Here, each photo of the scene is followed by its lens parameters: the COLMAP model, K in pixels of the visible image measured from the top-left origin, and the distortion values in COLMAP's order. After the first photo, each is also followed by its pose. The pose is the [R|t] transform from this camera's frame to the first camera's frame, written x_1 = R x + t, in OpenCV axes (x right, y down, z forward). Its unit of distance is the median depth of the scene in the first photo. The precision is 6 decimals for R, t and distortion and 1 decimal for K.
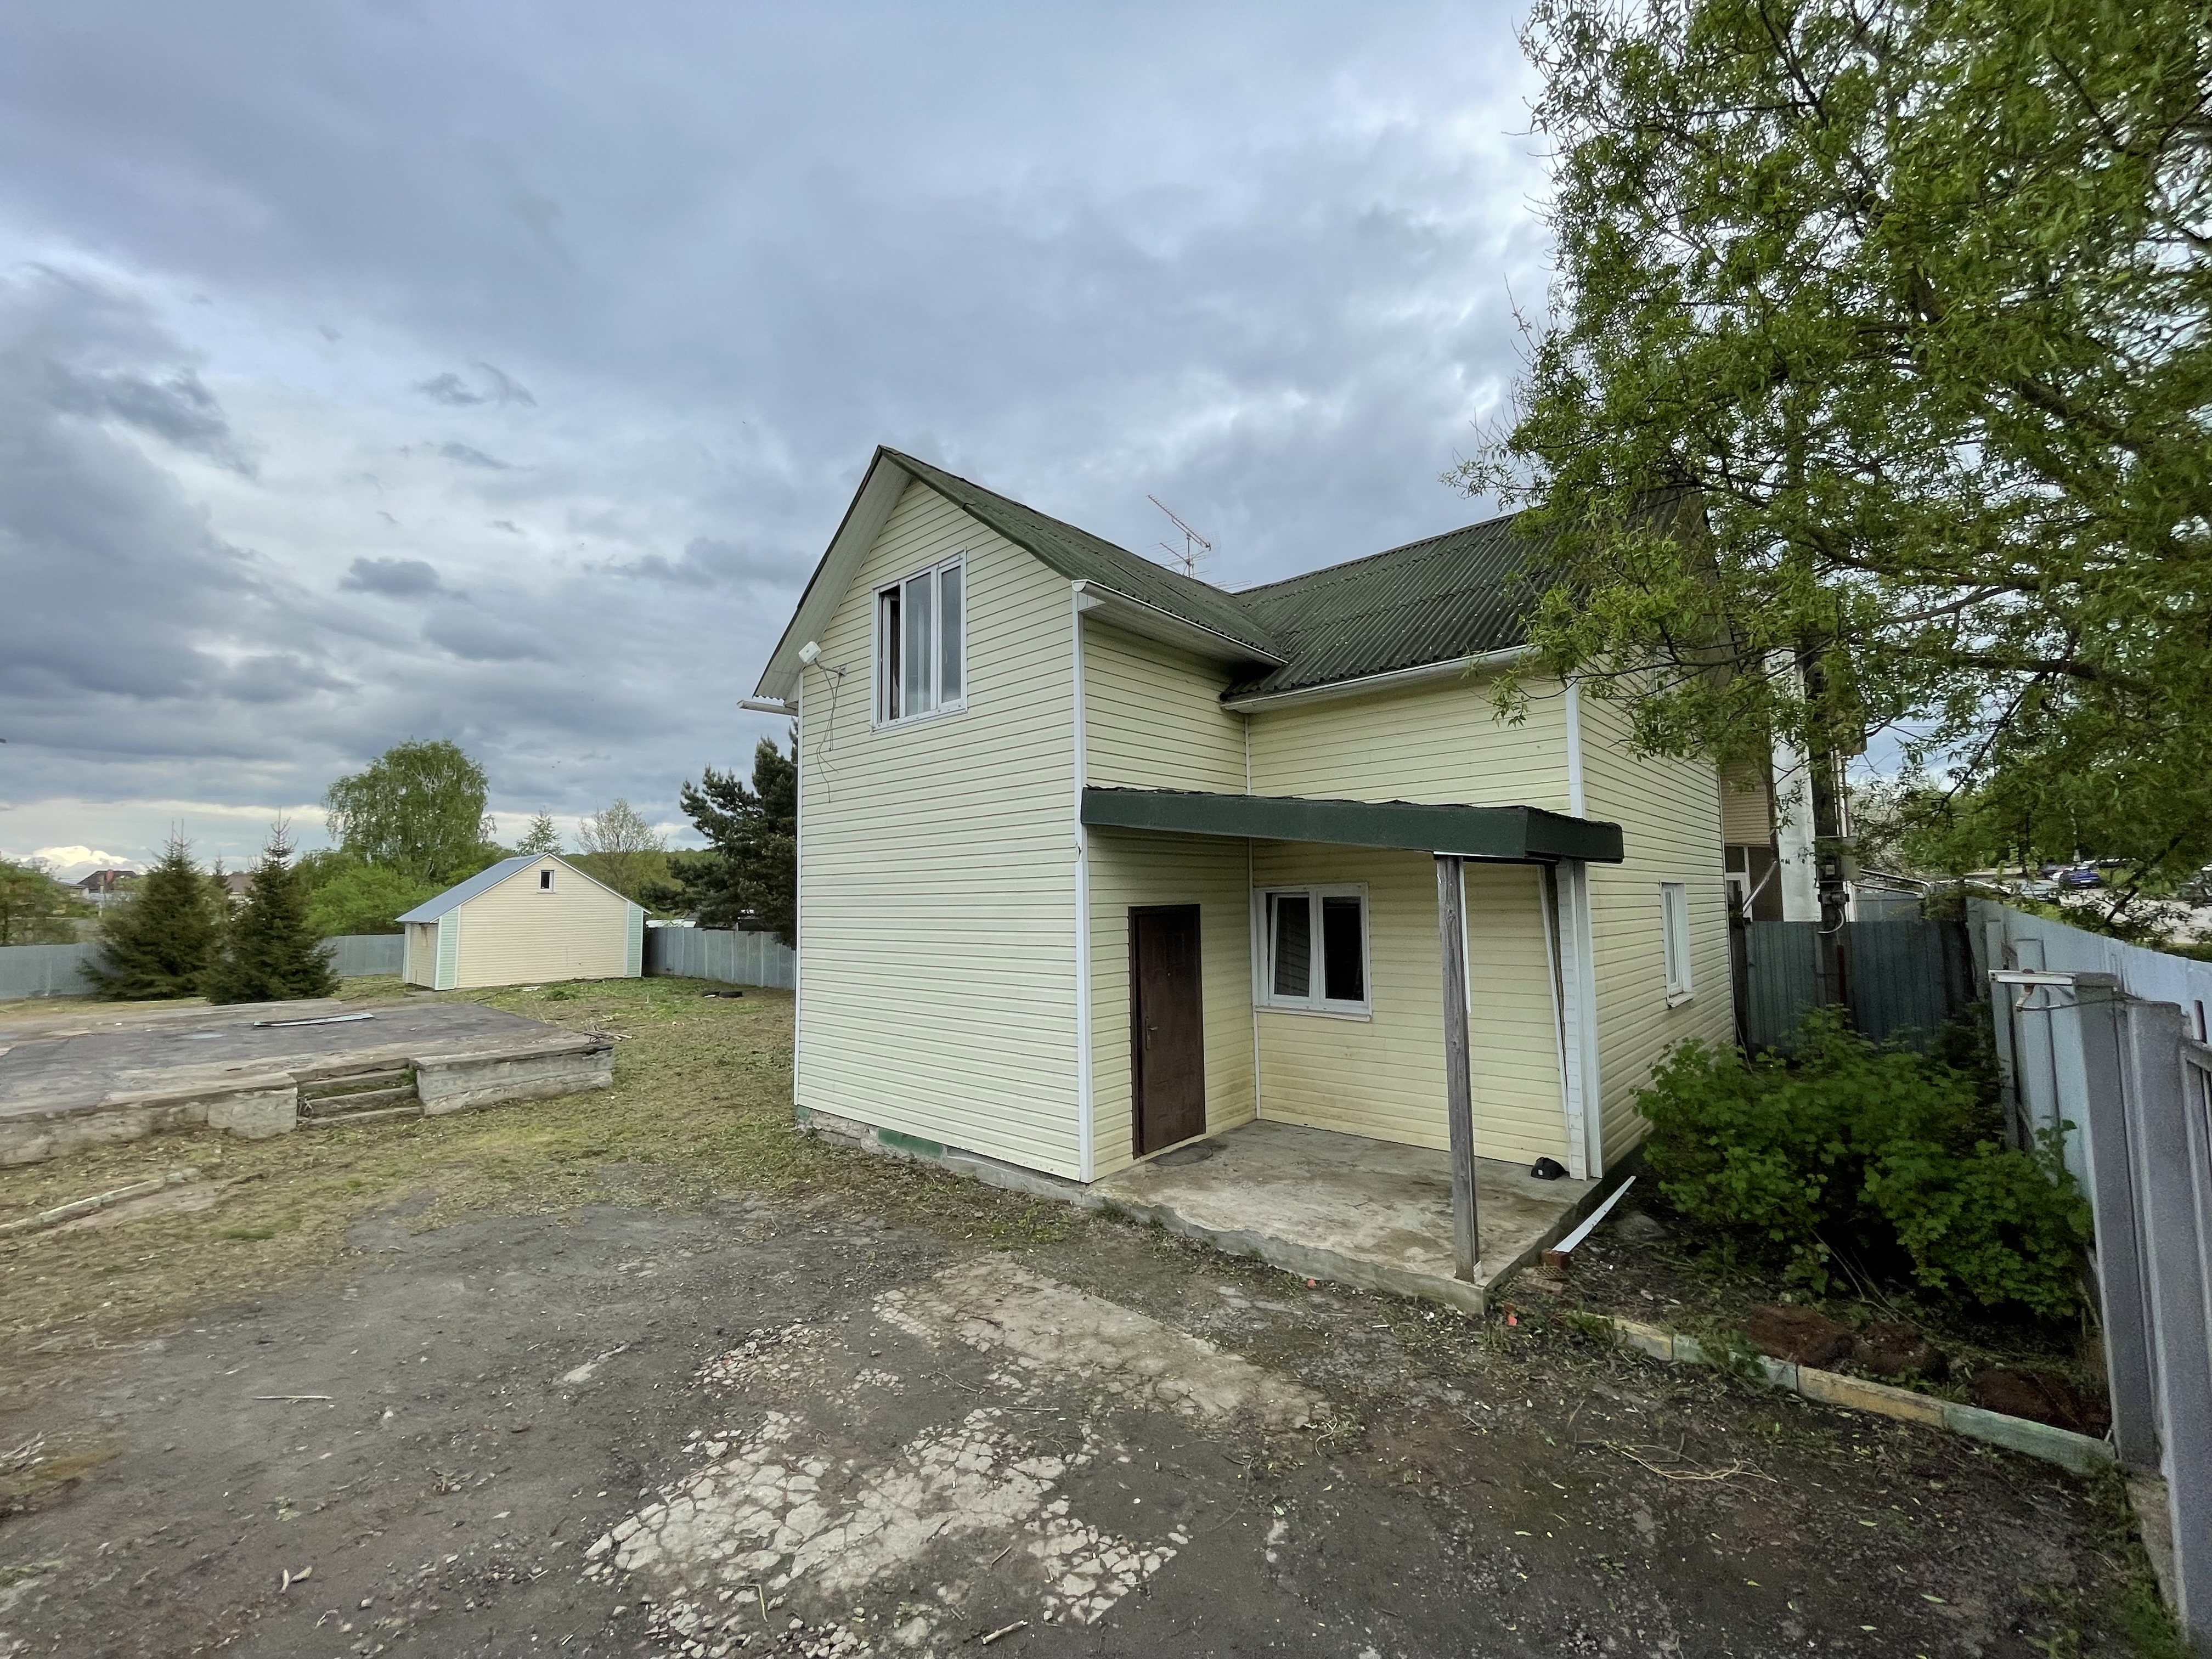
lens RADIAL K [[887.9, 0, 1106.0], [0, 887.9, 829.5], [0, 0, 1]] dist [-0.003077, -0.000283]
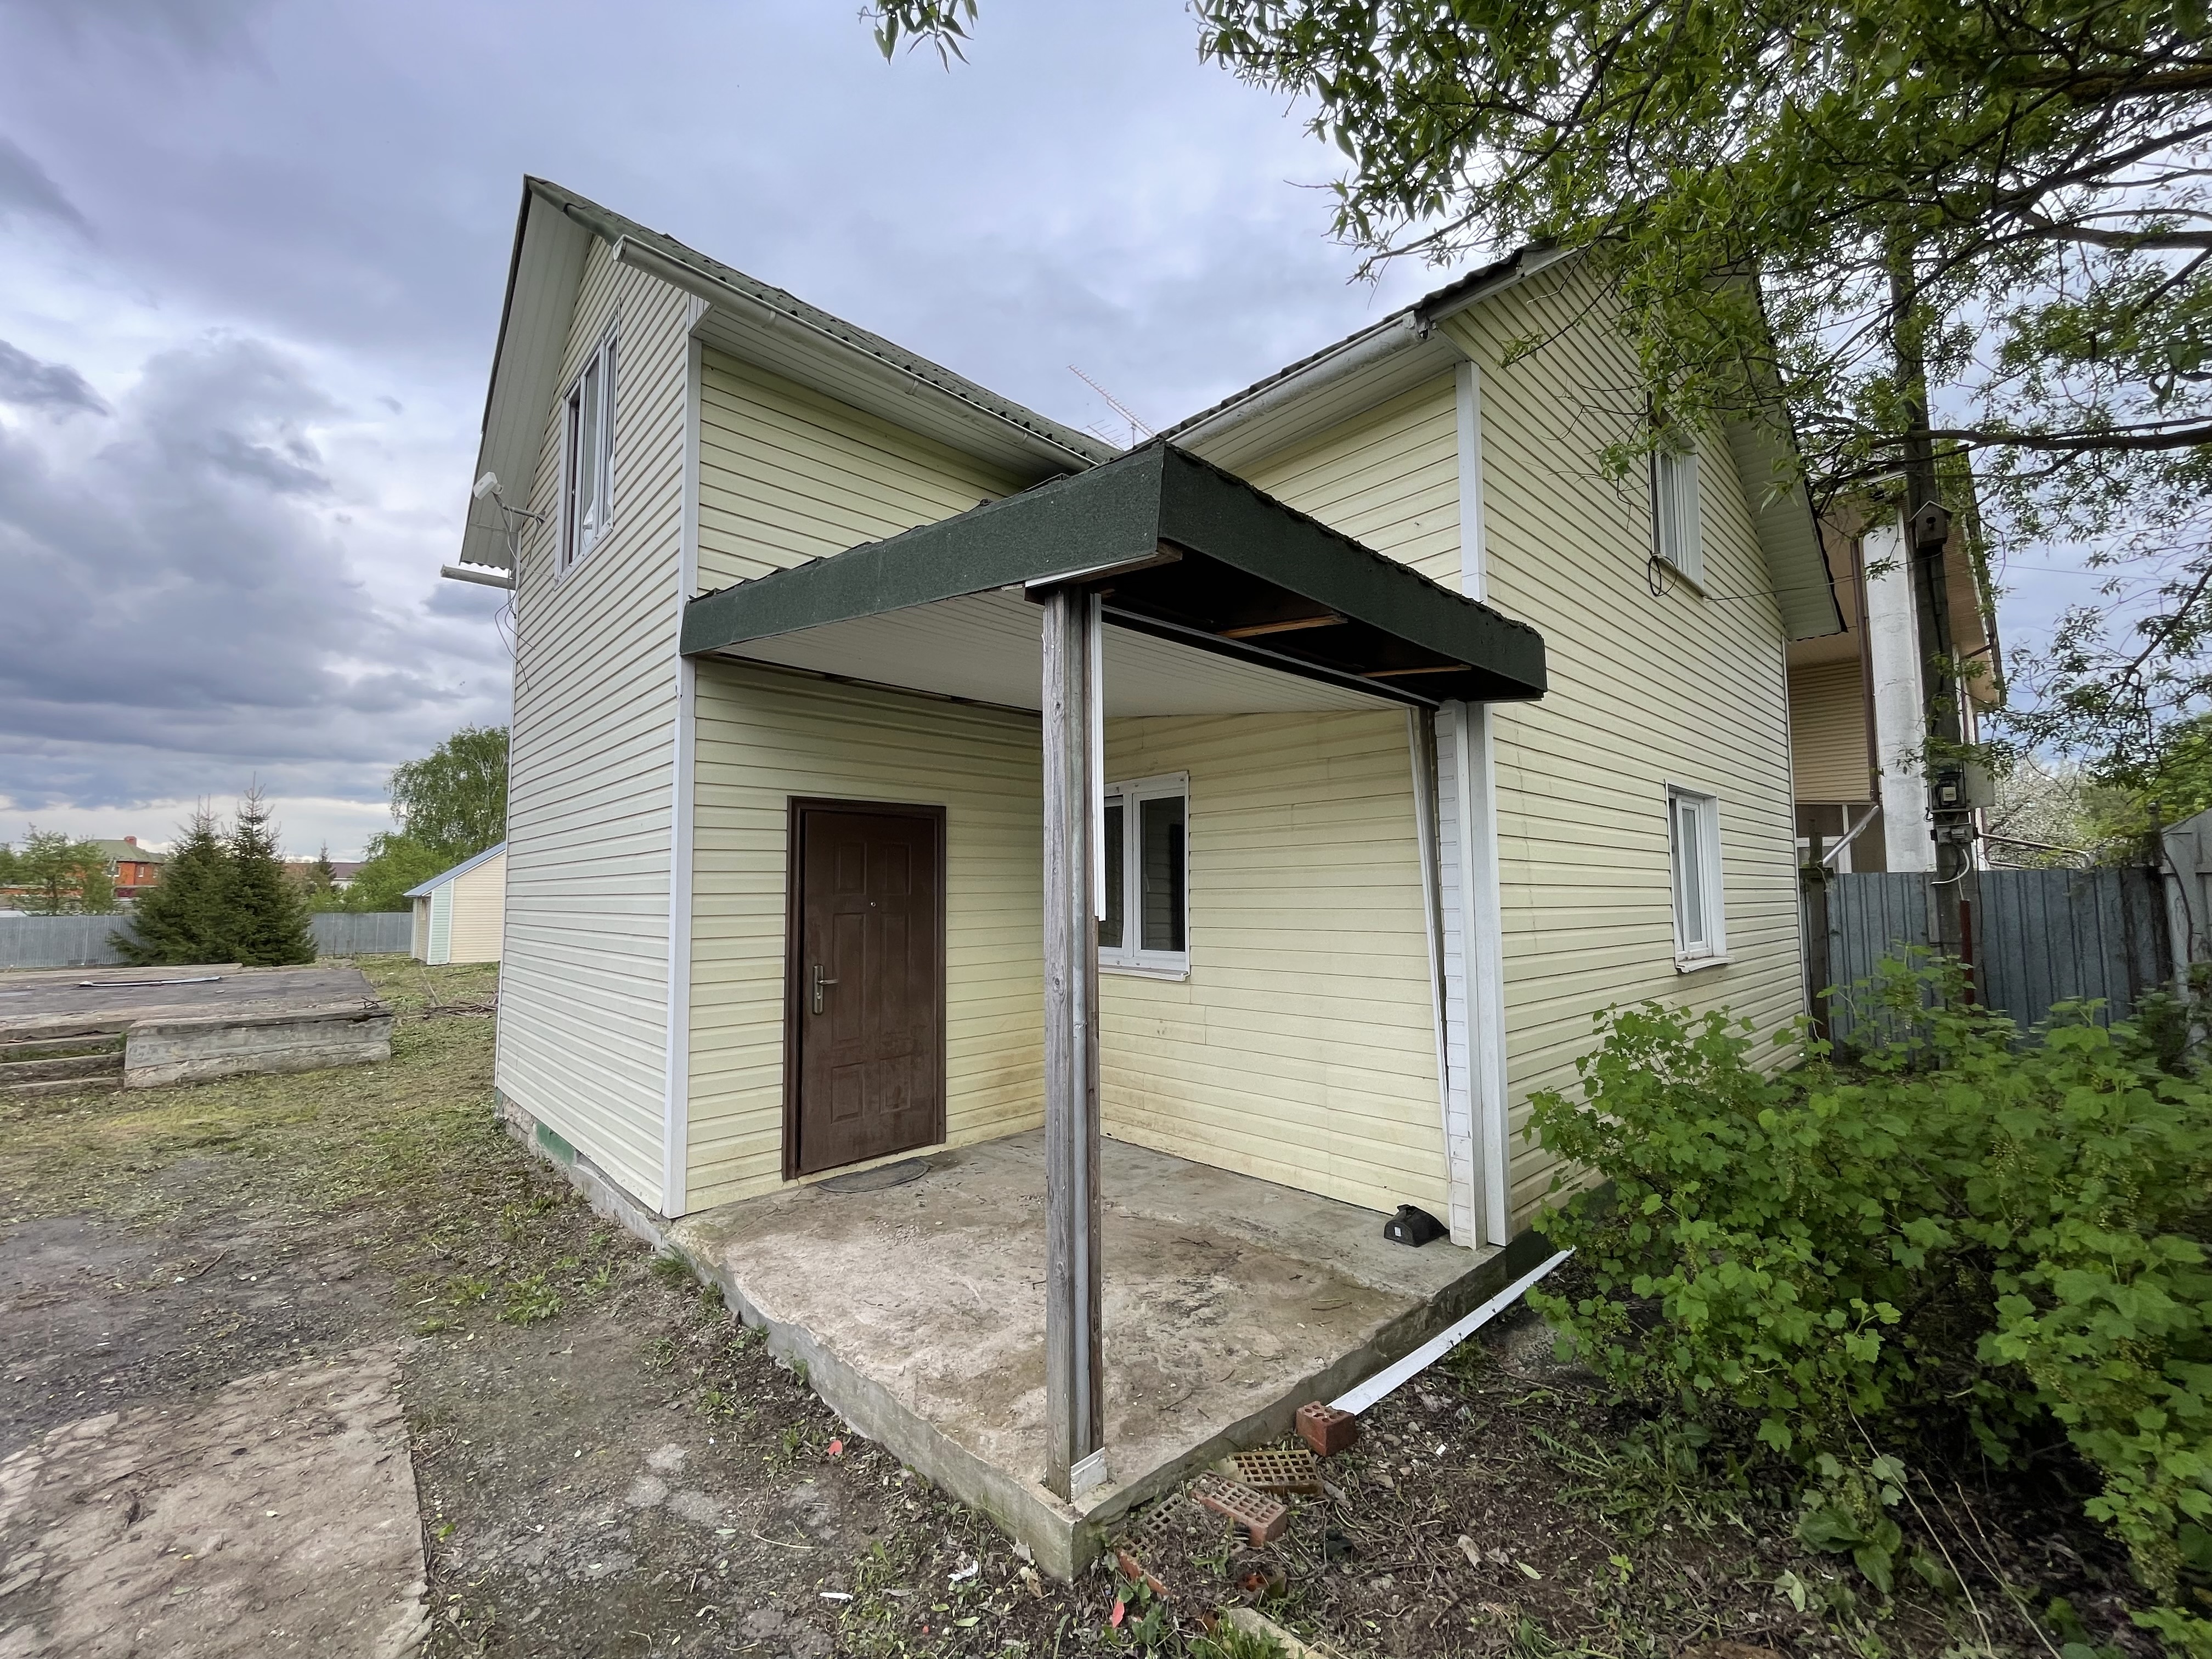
lens RADIAL K [[887.9, 0, 1106.0], [0, 887.9, 829.5], [0, 0, 1]] dist [-0.003077, -0.000283]
pose [[0.996454, 0.001780, -0.084118, 0.348565], [-0.001361, 0.999986, 0.005038, 0.119767], [0.084125, -0.004906, 0.996443, 0.405114]]
